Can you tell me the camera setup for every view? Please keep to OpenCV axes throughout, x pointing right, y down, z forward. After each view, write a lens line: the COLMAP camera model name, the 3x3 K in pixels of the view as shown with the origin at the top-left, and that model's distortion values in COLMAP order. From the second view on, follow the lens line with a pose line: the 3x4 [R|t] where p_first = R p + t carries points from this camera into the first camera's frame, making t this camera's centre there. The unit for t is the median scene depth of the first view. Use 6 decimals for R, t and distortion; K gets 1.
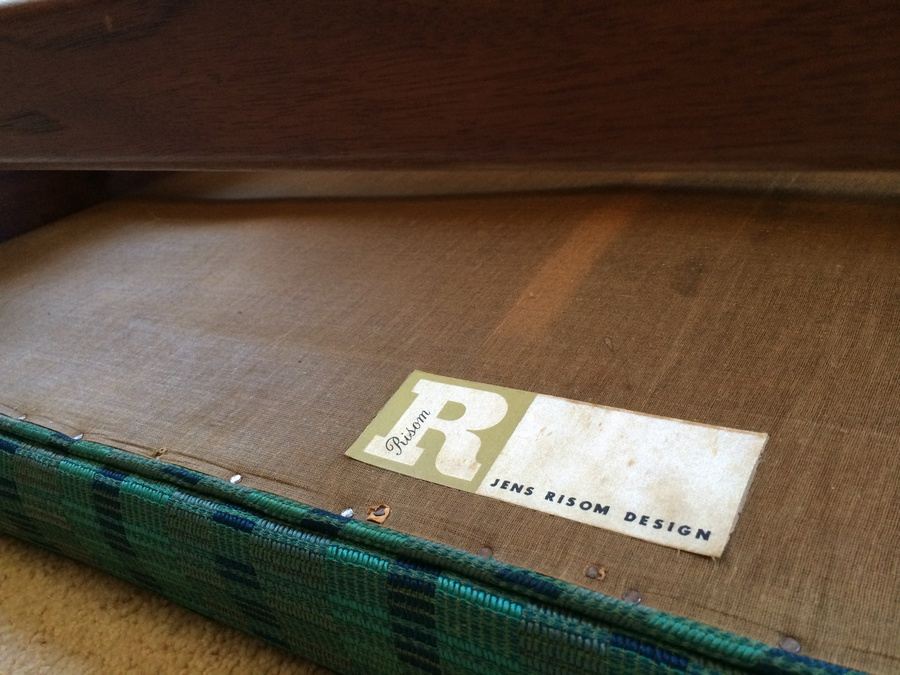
lens RADIAL K [[785.3, 0, 452.9], [0, 785.3, 338.8], [0, 0, 1]] dist [0.081422, -0.119223]
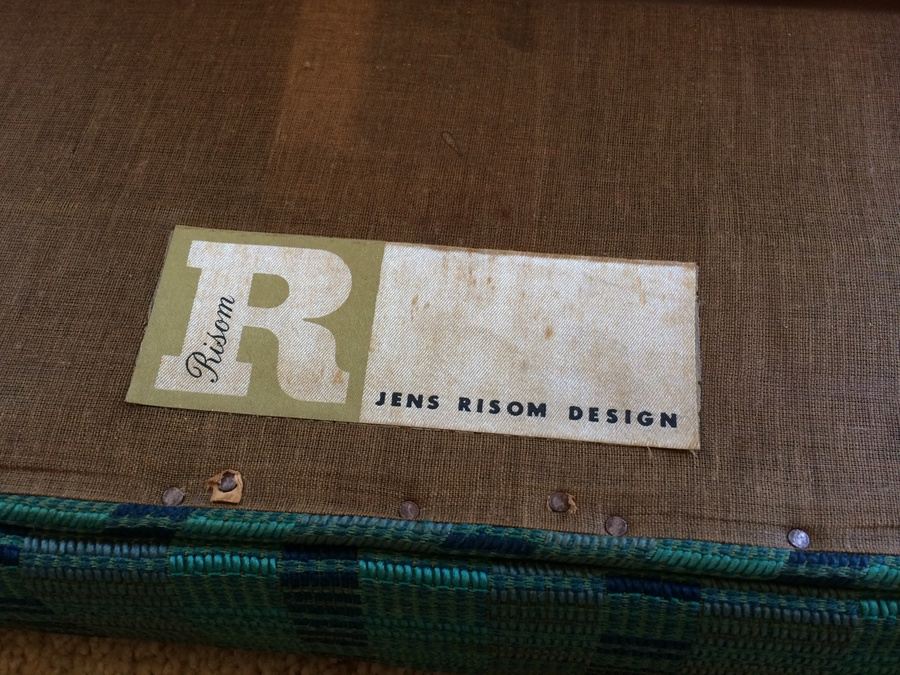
lens RADIAL K [[785.3, 0, 449.4], [0, 785.3, 334.7], [0, 0, 1]] dist [0.081422, -0.119223]
pose [[0.879604, -0.274321, 0.388644, -0.162407], [0.078666, 0.889615, 0.449885, -0.198146], [-0.469156, -0.365148, 0.804089, 0.426390]]
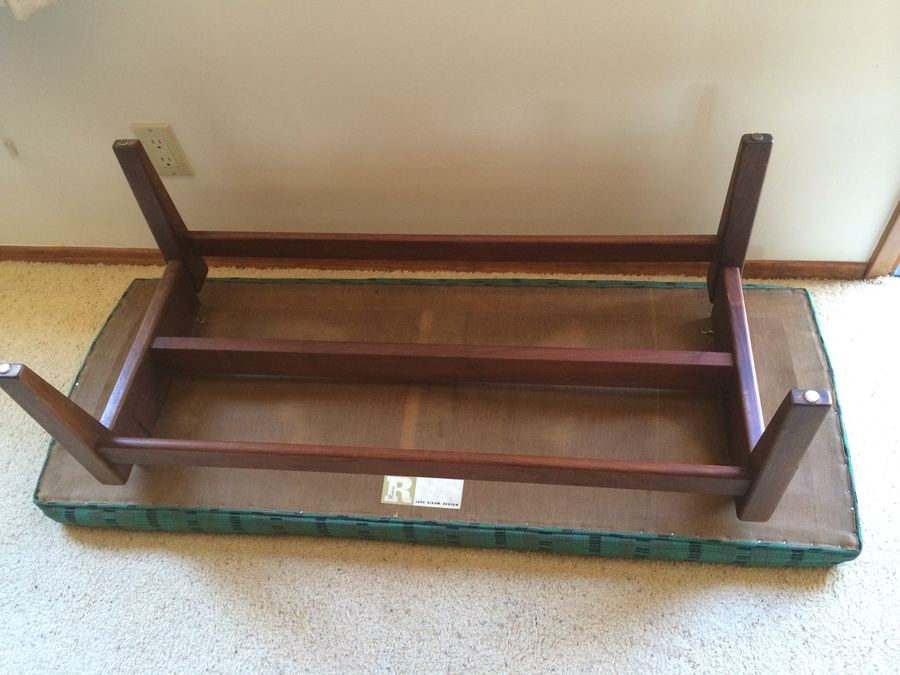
lens RADIAL K [[785.3, 0, 456.1], [0, 785.3, 338.5], [0, 0, 1]] dist [0.081422, -0.119223]
pose [[0.906457, -0.305766, 0.291279, -0.895450], [0.156791, 0.884122, 0.440164, -3.024814], [-0.392114, -0.353319, 0.849360, -3.115259]]
